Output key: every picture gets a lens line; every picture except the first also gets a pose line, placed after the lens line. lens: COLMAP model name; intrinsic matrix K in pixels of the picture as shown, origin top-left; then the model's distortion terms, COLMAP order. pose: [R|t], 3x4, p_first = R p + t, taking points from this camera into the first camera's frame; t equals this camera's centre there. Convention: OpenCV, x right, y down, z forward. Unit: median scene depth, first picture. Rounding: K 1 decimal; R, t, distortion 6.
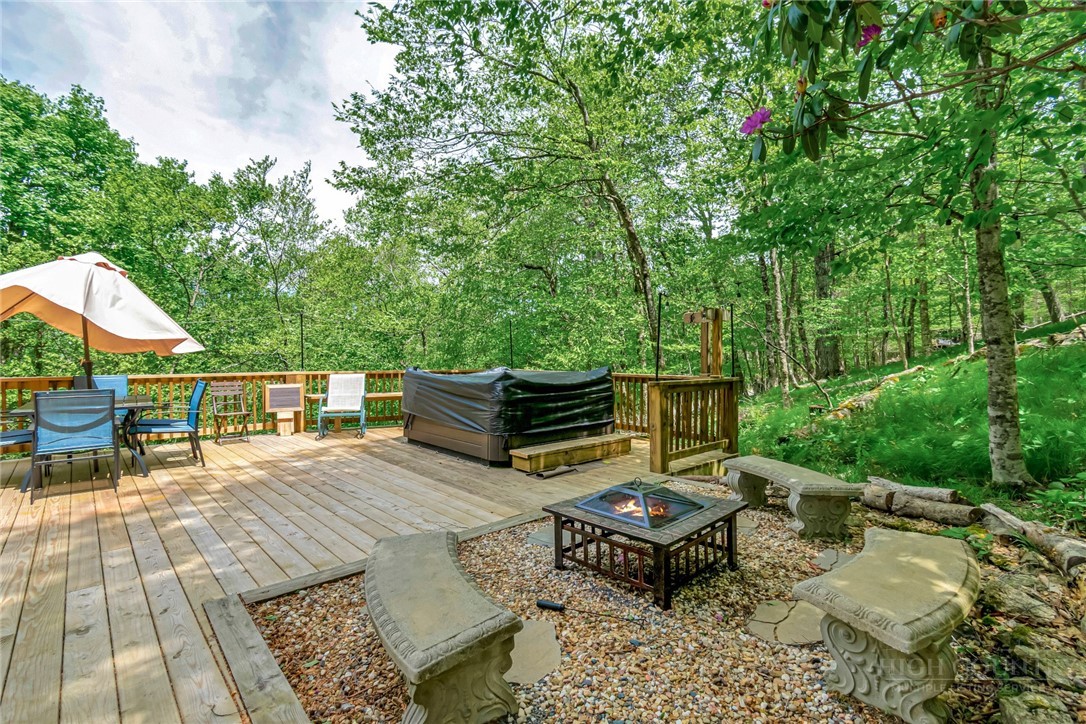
lens RADIAL K [[493.9, 0, 540.9], [0, 493.9, 362.6], [0, 0, 1]] dist [0.001208, 0.000278]
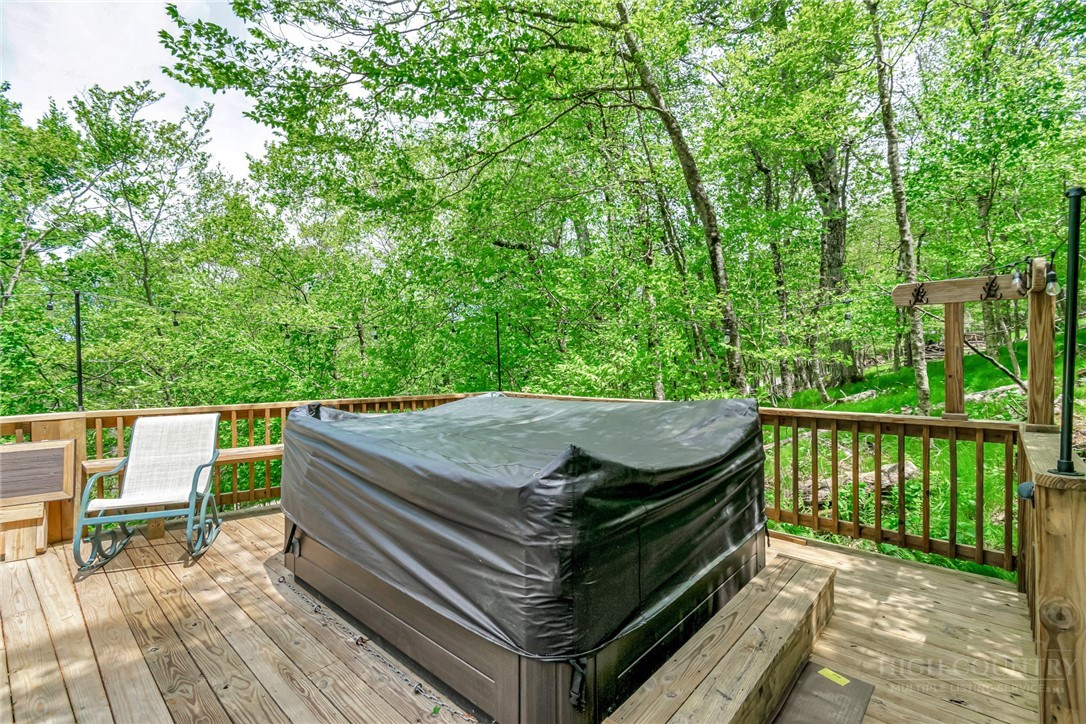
lens RADIAL K [[493.9, 0, 545.5], [0, 493.9, 359.9], [0, 0, 1]] dist [0.001208, 0.000278]
pose [[0.994065, -0.009350, 0.108382, -0.084710], [0.010700, 0.999872, -0.011882, -0.022687], [-0.108257, 0.012971, 0.994038, 0.480375]]
